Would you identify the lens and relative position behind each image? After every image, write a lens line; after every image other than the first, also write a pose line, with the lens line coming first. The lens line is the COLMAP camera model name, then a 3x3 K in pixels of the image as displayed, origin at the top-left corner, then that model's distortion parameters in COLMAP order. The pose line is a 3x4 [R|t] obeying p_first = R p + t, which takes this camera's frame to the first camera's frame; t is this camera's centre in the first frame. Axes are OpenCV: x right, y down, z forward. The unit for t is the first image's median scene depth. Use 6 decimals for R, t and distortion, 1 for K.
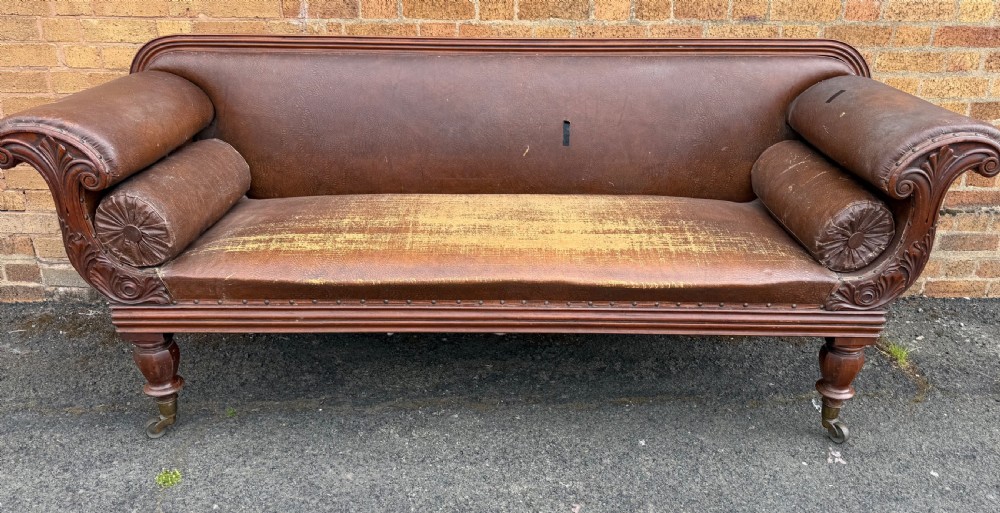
lens RADIAL K [[733.0, 0, 516.2], [0, 733.0, 259.5], [0, 0, 1]] dist [0.070122, -0.097566]
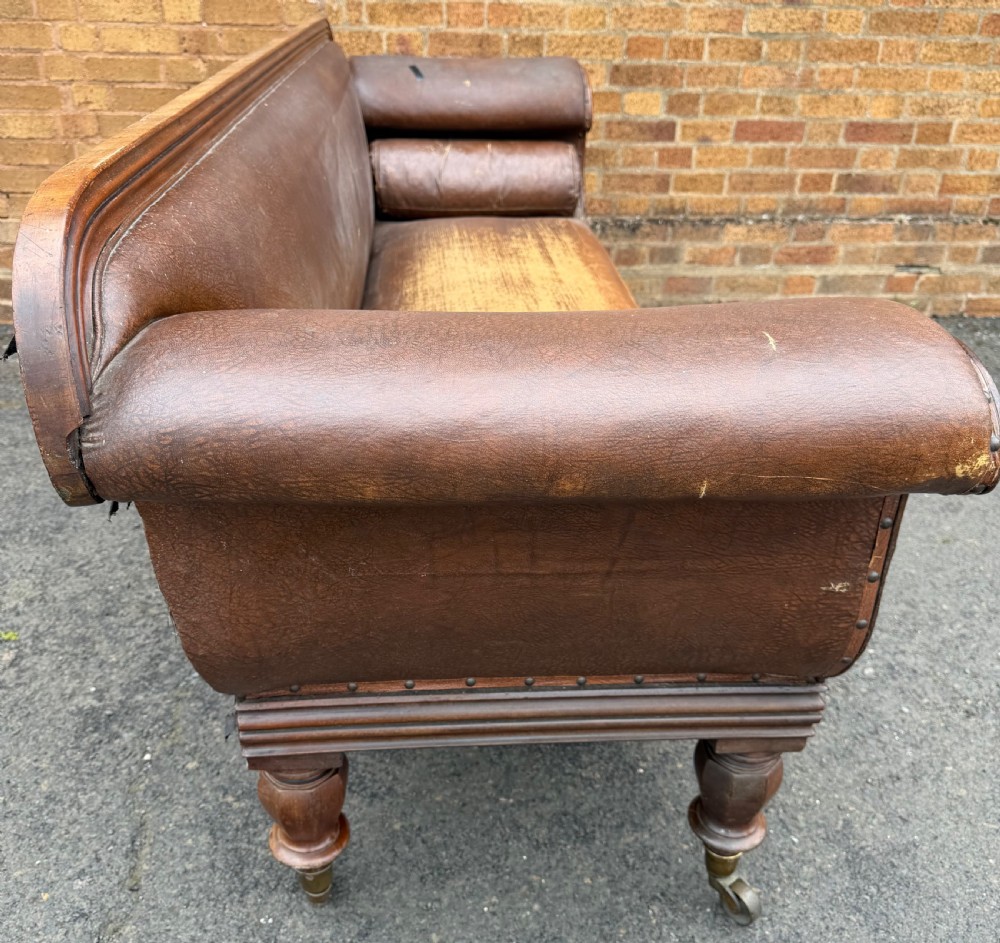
lens RADIAL K [[971.9, 0, 493.3], [0, 971.9, 484.1], [0, 0, 1]] dist [0.001357, -0.008782]
pose [[0.998672, -0.015200, 0.049230, -0.158670], [0.011378, 0.996965, 0.077010, 0.216098], [-0.050251, -0.076348, 0.995814, -0.302633]]
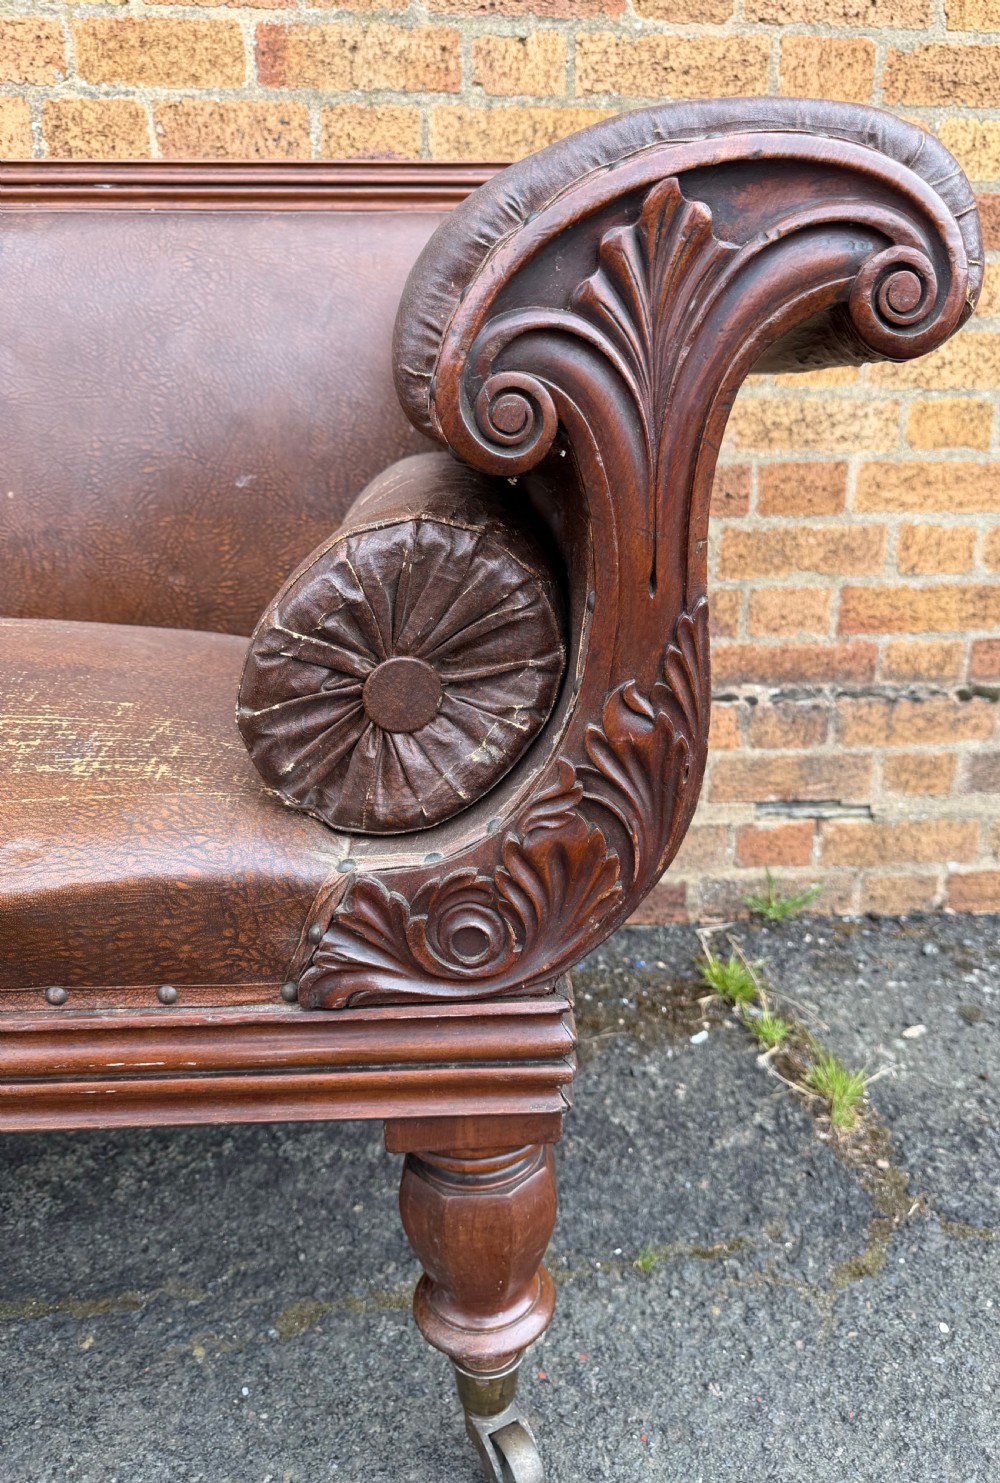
lens RADIAL K [[1075.1, 0, 562.6], [0, 1075.1, 746.8], [0, 0, 1]] dist [0.001352, -0.010495]
pose [[0.997949, -0.029673, 0.056720, 0.418266], [0.035859, 0.993133, -0.111360, 0.024936], [-0.053027, 0.113165, 0.992160, 0.573716]]
